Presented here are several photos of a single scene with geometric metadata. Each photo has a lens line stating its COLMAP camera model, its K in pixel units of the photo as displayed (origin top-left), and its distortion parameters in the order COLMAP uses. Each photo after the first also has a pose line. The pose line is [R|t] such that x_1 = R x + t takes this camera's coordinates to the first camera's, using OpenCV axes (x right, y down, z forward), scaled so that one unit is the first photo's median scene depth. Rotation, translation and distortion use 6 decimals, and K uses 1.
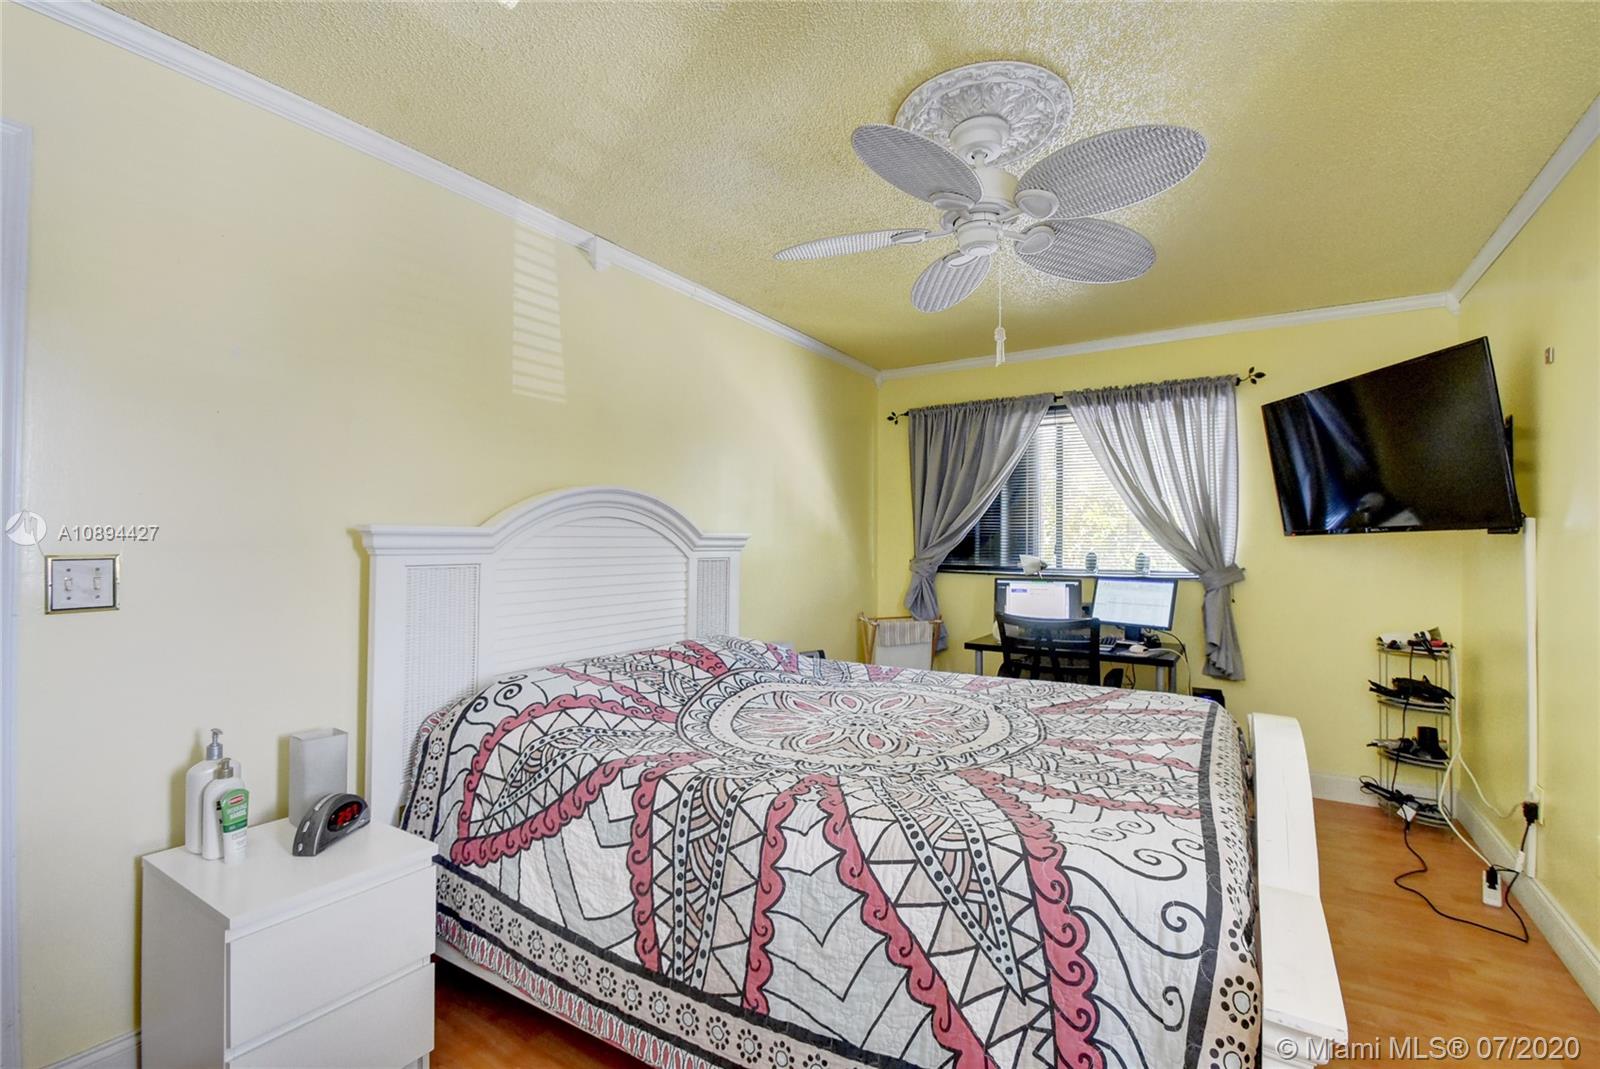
lens RADIAL K [[699.1, 0, 799.4], [0, 699.1, 532.3], [0, 0, 1]] dist [-0.000834, -0.000791]
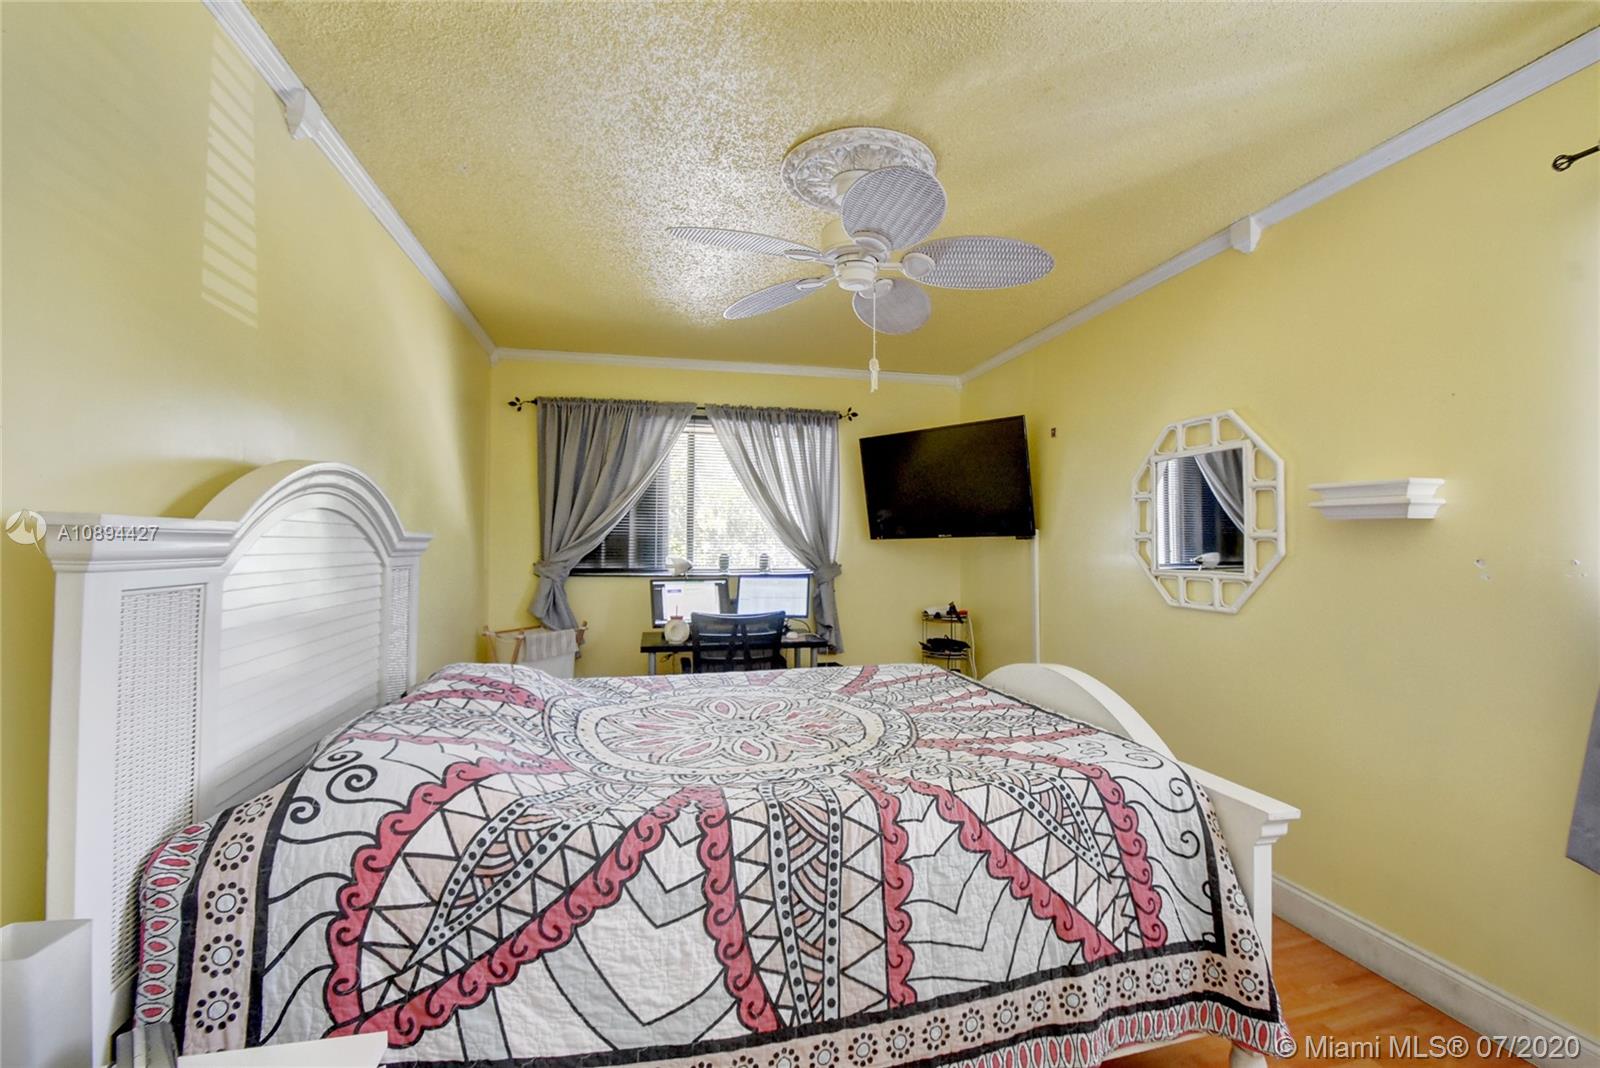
lens RADIAL K [[716.2, 0, 808.6], [0, 716.2, 531.4], [0, 0, 1]] dist [-0.001071, -0.005119]
pose [[0.699266, 0.011611, 0.714767, -0.724575], [-0.010315, 0.999928, -0.006152, -0.000127], [-0.714787, -0.003071, 0.699336, 0.291633]]
